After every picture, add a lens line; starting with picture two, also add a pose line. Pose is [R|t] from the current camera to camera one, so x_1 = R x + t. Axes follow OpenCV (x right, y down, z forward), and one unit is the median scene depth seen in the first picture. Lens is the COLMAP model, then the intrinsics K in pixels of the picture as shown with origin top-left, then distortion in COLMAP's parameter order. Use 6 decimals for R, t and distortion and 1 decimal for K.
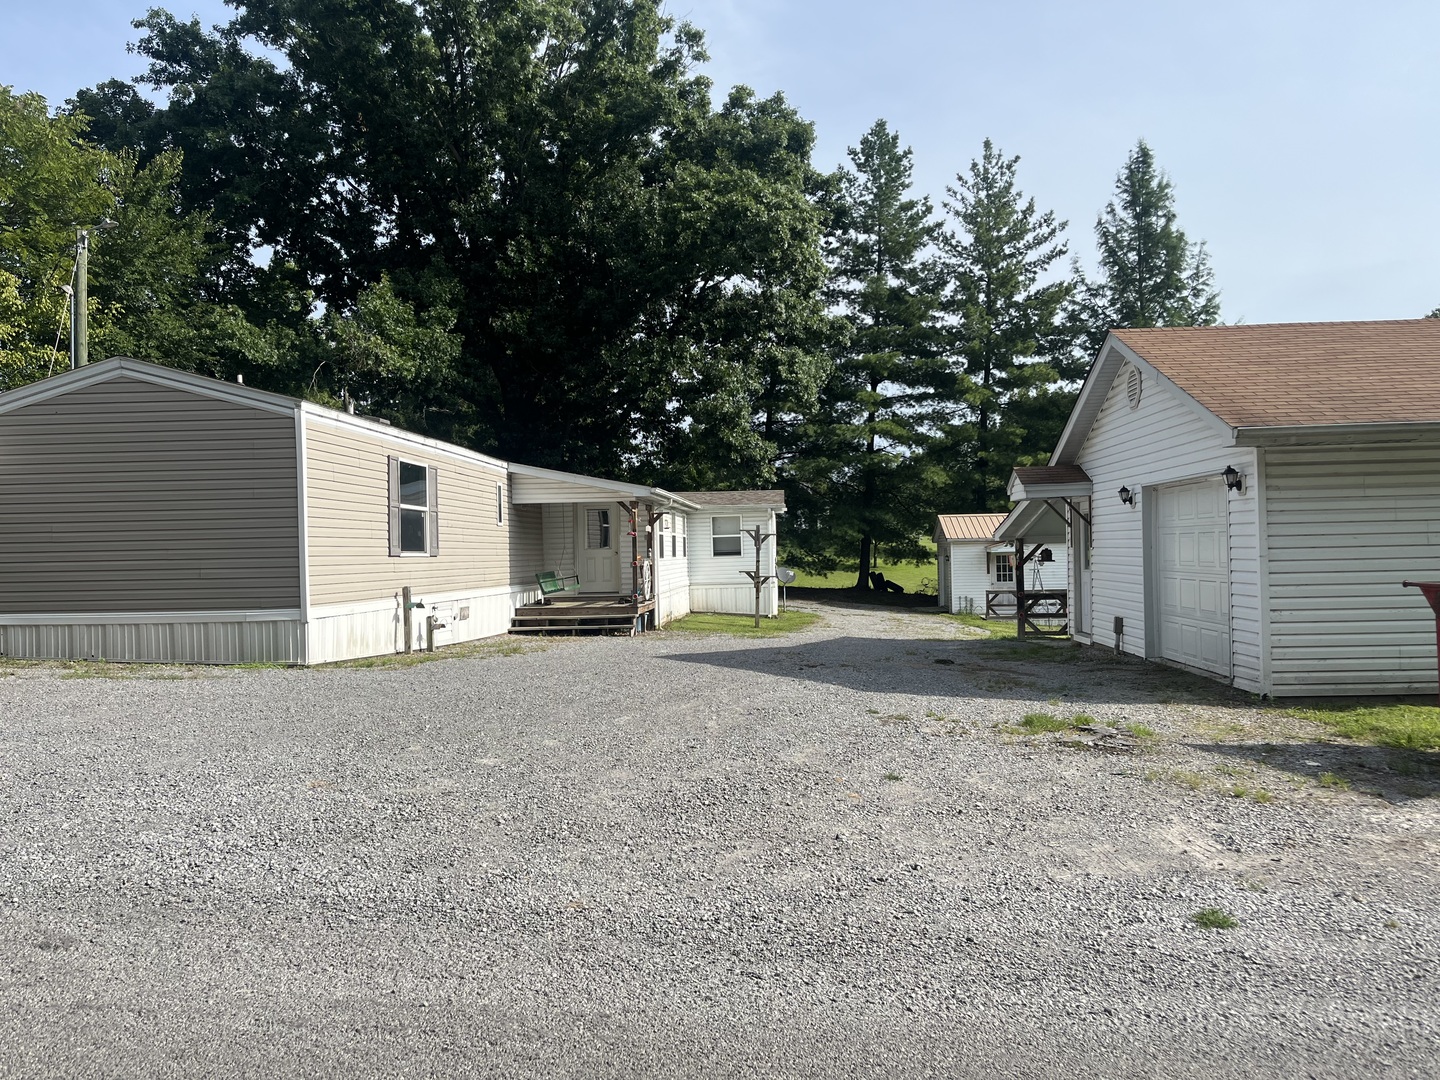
lens RADIAL K [[1095.6, 0, 720.6], [0, 1095.6, 545.5], [0, 0, 1]] dist [0.043582, -0.032645]
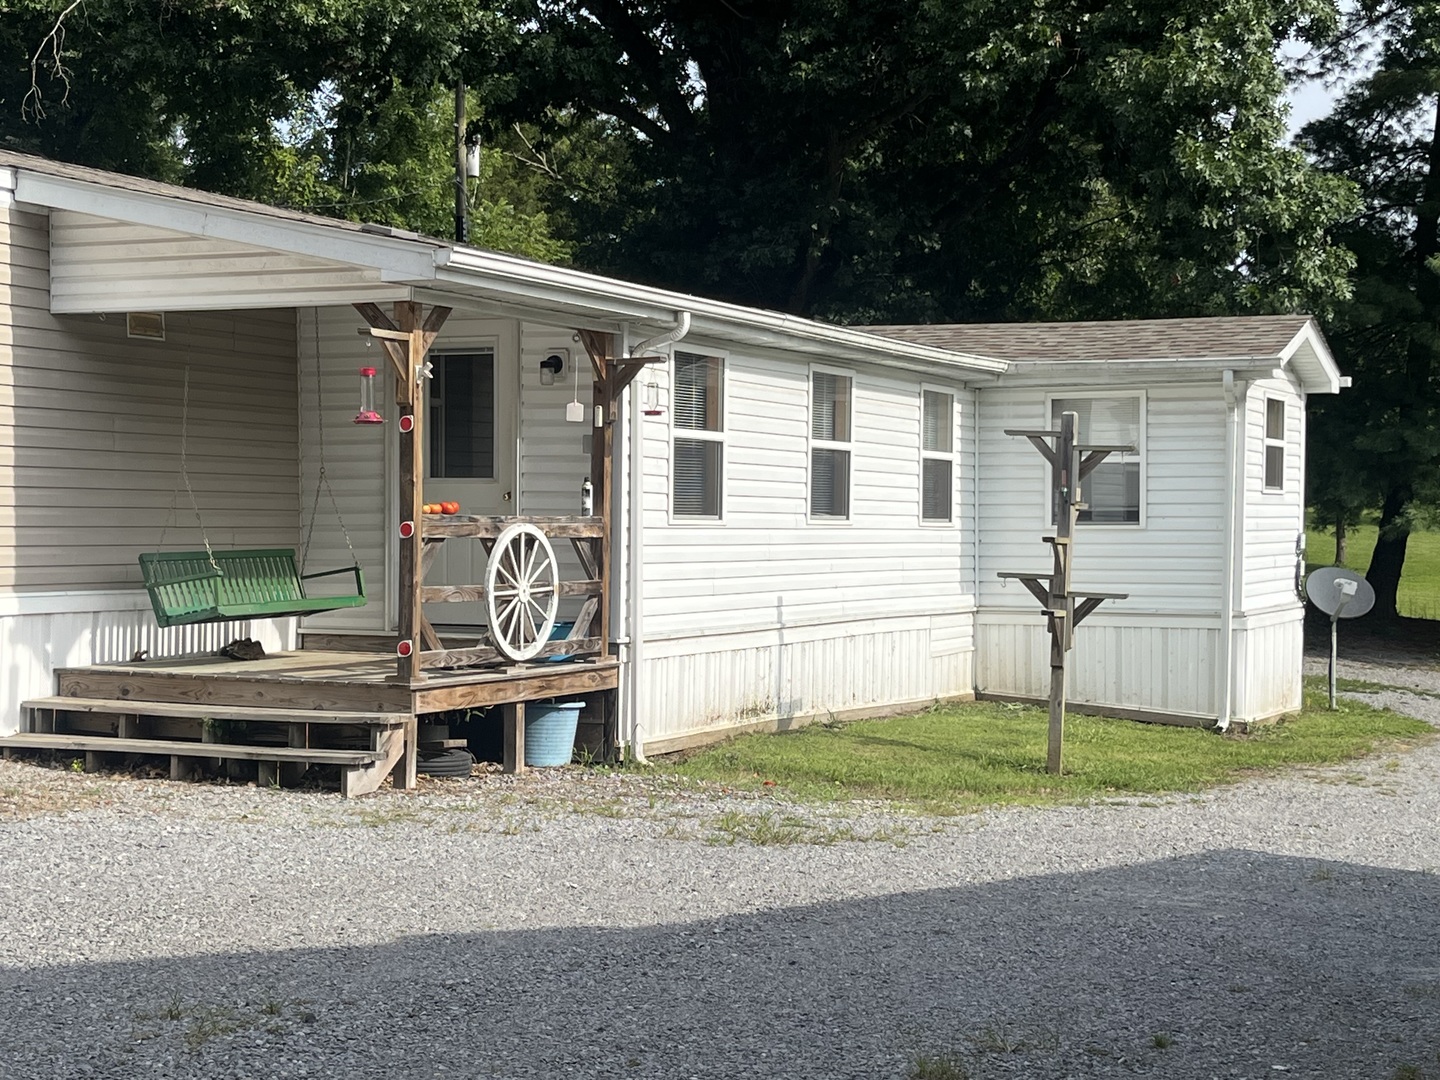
lens RADIAL K [[2326.4, 0, 721.4], [0, 2326.4, 545.2], [0, 0, 1]] dist [0.079155, 0.000000]
pose [[0.934260, 0.031034, -0.355240, 0.164281], [-0.025043, 0.999456, 0.021454, 0.004803], [0.355712, -0.011147, 0.934529, 0.386314]]
